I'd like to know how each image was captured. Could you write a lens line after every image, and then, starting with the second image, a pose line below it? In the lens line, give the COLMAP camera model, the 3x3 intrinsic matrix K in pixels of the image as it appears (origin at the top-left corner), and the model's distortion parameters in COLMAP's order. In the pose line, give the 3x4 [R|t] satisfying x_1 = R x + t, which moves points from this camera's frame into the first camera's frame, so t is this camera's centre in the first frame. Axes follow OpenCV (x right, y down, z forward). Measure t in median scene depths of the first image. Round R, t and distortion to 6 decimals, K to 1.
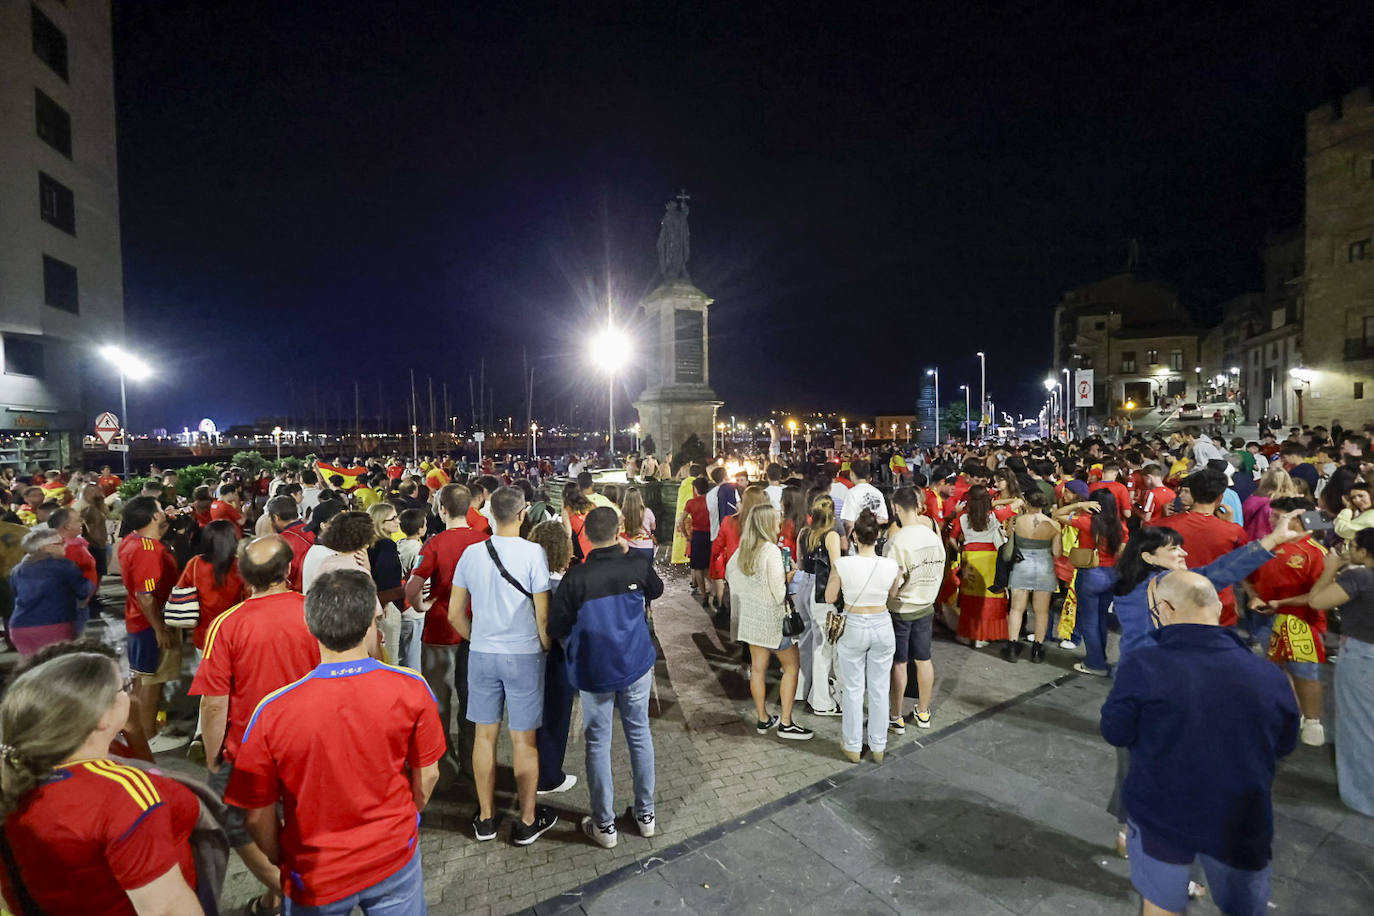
lens RADIAL K [[639.1, 0, 699.4], [0, 639.1, 457.9], [0, 0, 1]] dist [0.001785, 0.000216]
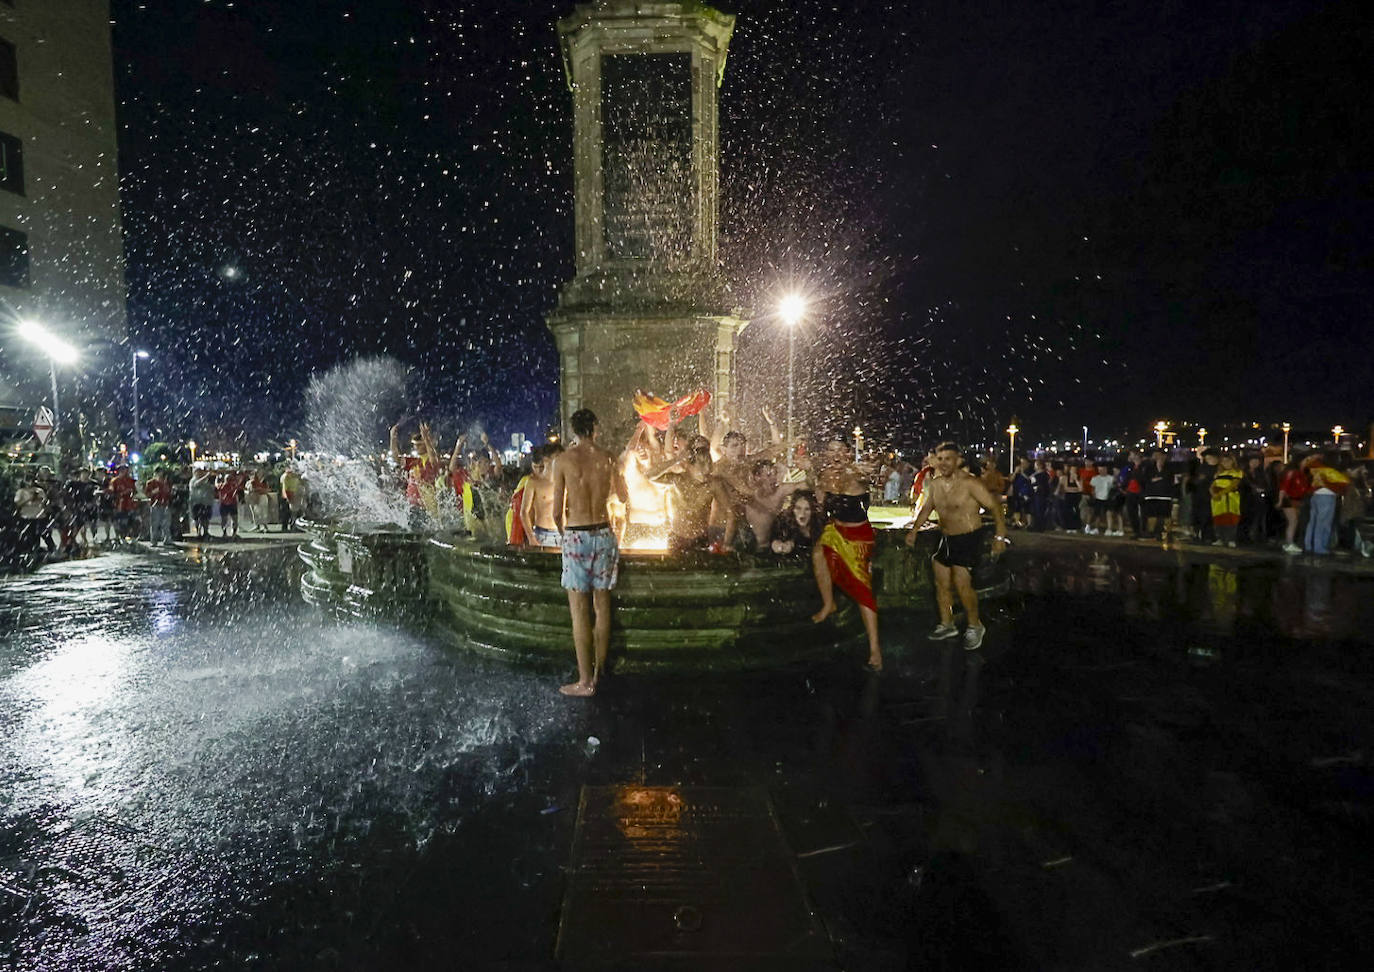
lens RADIAL K [[709.0, 0, 615.2], [0, 709.0, 510.1], [0, 0, 1]] dist [0.005668, -0.003218]
pose [[0.855435, 0.039713, -0.516385, 0.100778], [-0.018354, 0.998754, 0.046406, 0.003106], [0.517584, -0.030220, 0.855098, 0.356097]]
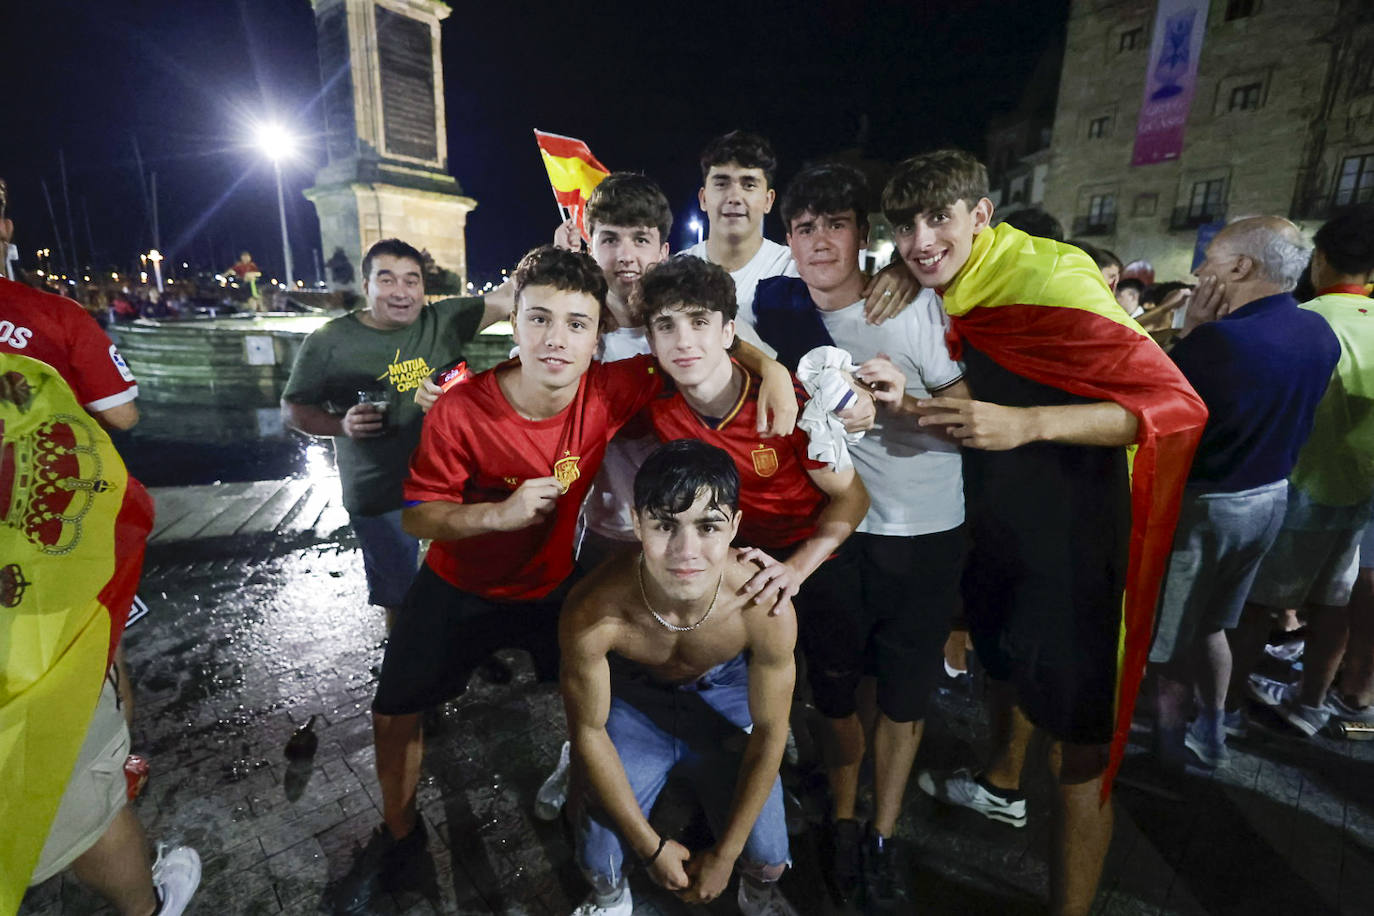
lens RADIAL K [[639.1, 0, 692.7], [0, 639.1, 455.3], [0, 0, 1]] dist [0.001785, 0.000216]
pose [[0.922695, -0.049917, 0.382286, -0.008883], [-0.028126, 0.980224, 0.195880, 0.013398], [-0.384504, -0.191490, 0.903044, 0.185766]]
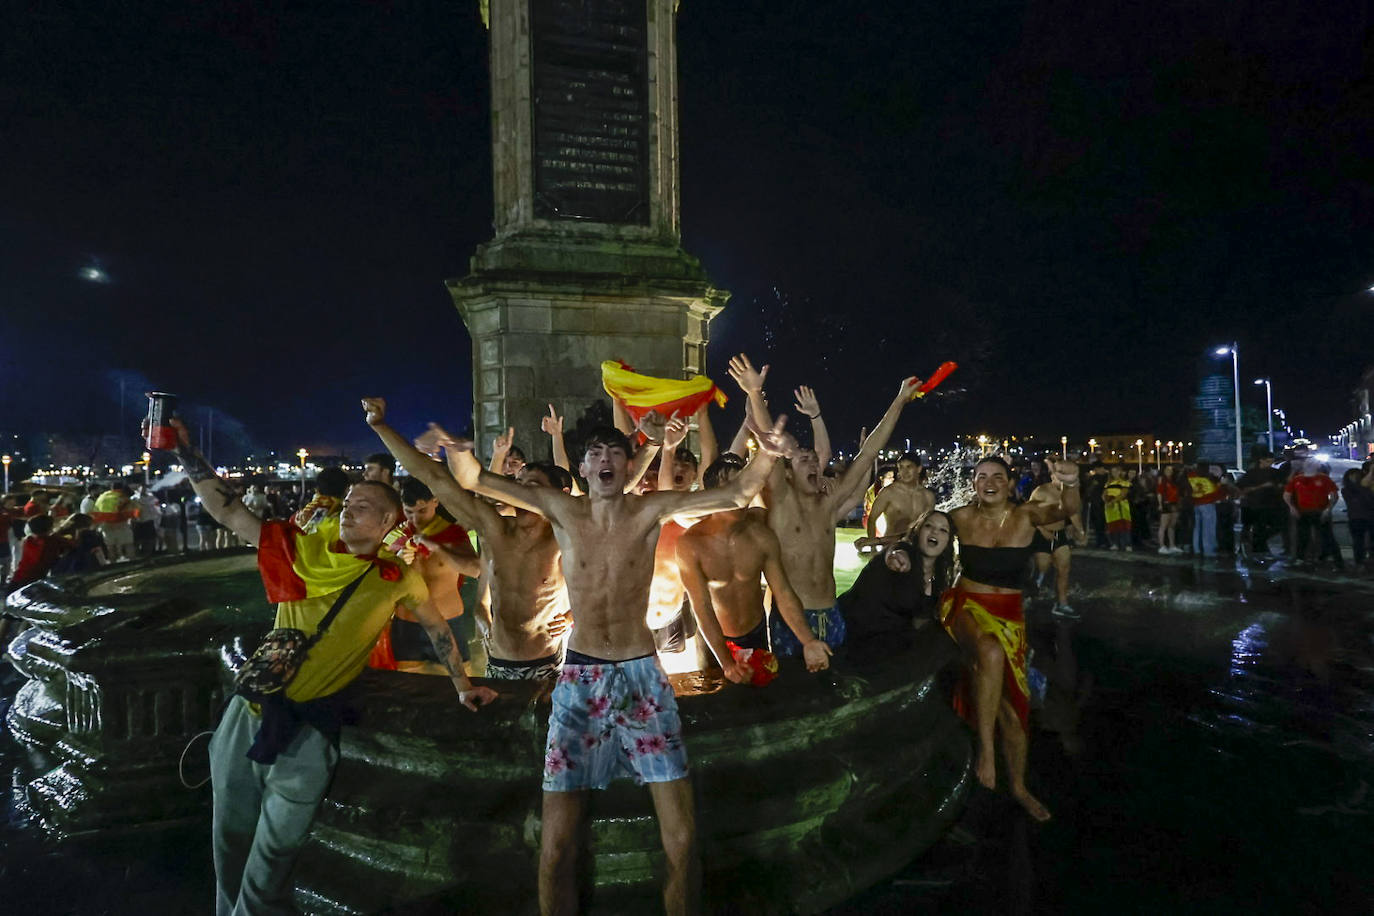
lens RADIAL K [[639.1, 0, 688.1], [0, 639.1, 463.4], [0, 0, 1]] dist [0.001785, 0.000216]
pose [[0.959659, -0.008153, -0.281048, 0.055833], [-0.001531, 0.999413, -0.034220, -0.002185], [0.281162, 0.033270, 0.959083, 0.415555]]
